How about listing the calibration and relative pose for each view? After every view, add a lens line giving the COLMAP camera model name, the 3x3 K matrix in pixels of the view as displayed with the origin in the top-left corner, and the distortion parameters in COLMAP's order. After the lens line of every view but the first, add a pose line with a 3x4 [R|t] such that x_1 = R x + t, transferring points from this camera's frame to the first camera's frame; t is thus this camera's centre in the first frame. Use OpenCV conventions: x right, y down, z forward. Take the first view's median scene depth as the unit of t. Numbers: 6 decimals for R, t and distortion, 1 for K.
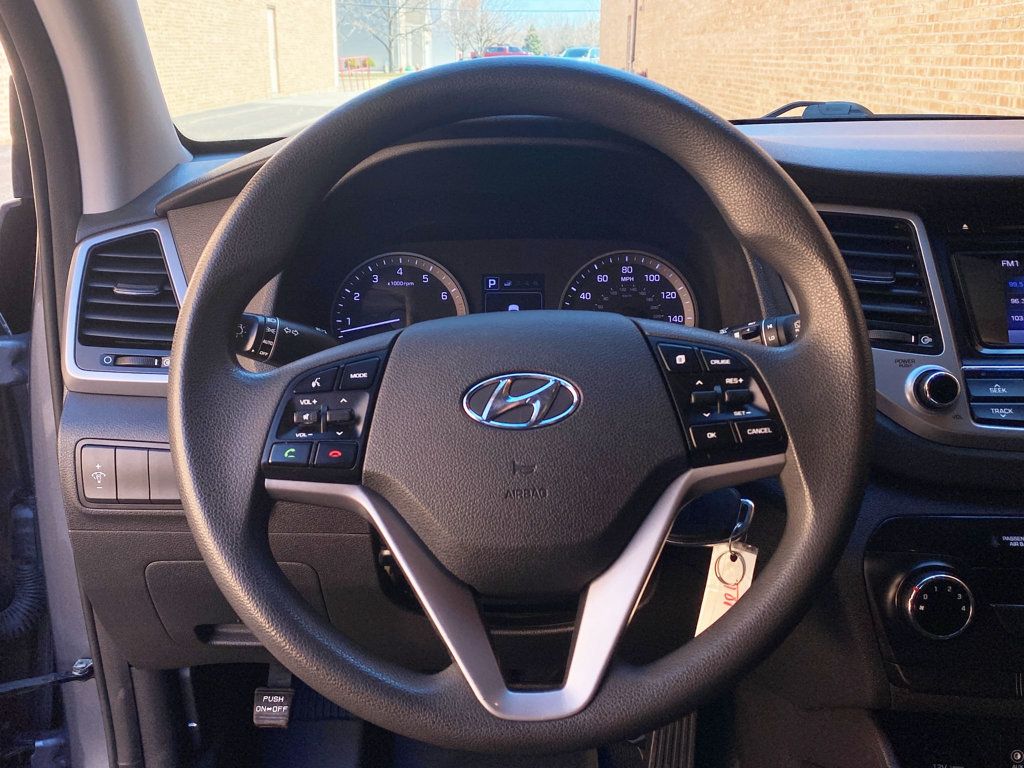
lens RADIAL K [[1033.9, 0, 487.0], [0, 1033.9, 386.1], [0, 0, 1]] dist [-0.025887, 0.000000]
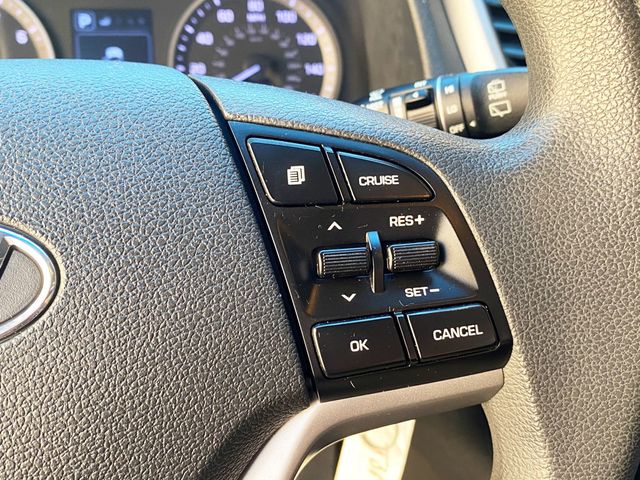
lens RADIAL K [[646.2, 0, 315.7], [0, 646.2, 244.3], [0, 0, 1]] dist [-0.025887, 0.000000]
pose [[0.987026, -0.034763, 0.156753, 0.095865], [0.000172, 0.976509, 0.215478, -0.037423], [-0.160561, -0.212656, 0.963845, 0.455354]]
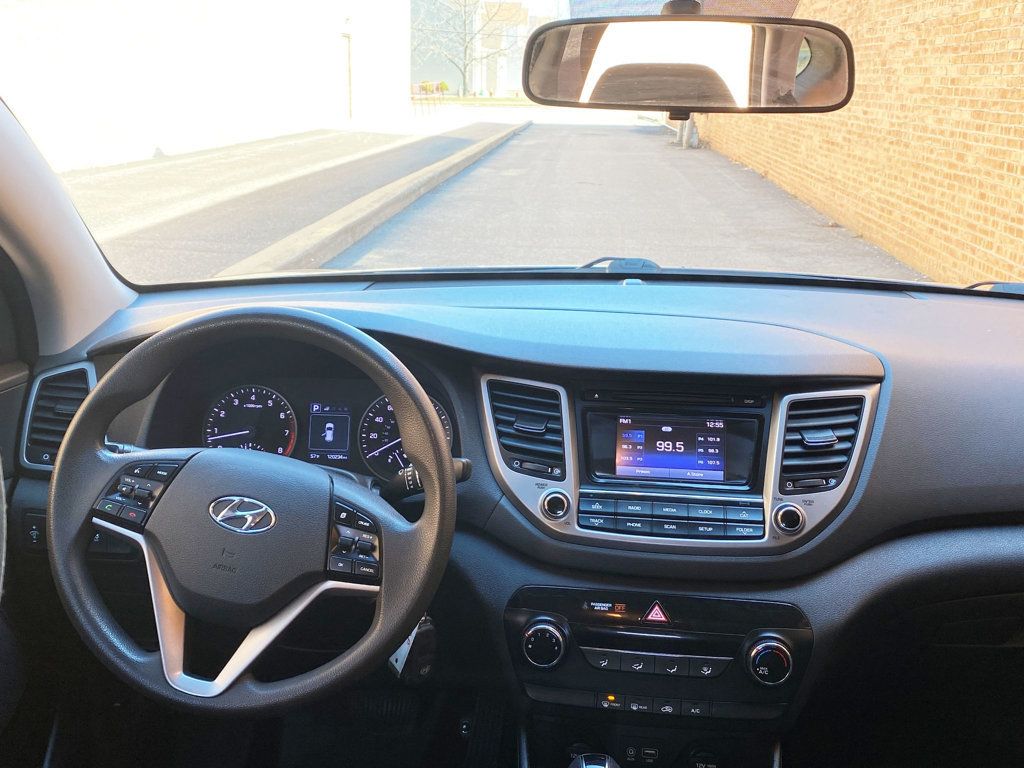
lens RADIAL K [[1033.9, 0, 481.3], [0, 1033.9, 384.5], [0, 0, 1]] dist [-0.025887, 0.000000]
pose [[0.996723, 0.040438, -0.070062, 0.338406], [-0.041833, 0.998952, -0.018553, -0.114410], [0.069238, 0.021424, 0.997370, -0.445135]]
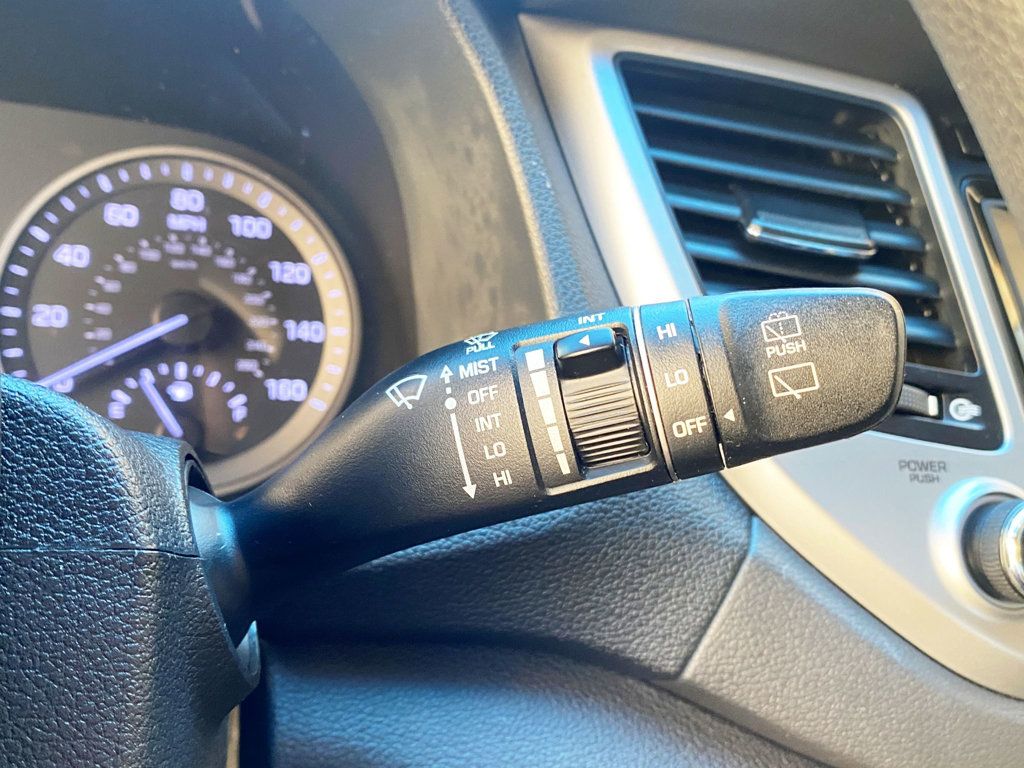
lens RADIAL K [[1033.9, 0, 517.6], [0, 1033.9, 428.1], [0, 0, 1]] dist [-0.025887, 0.000000]
pose [[0.928305, 0.037996, 0.369874, 0.109853], [-0.035238, 0.999278, -0.014213, -0.022001], [-0.370147, 0.000160, 0.928973, 0.575969]]
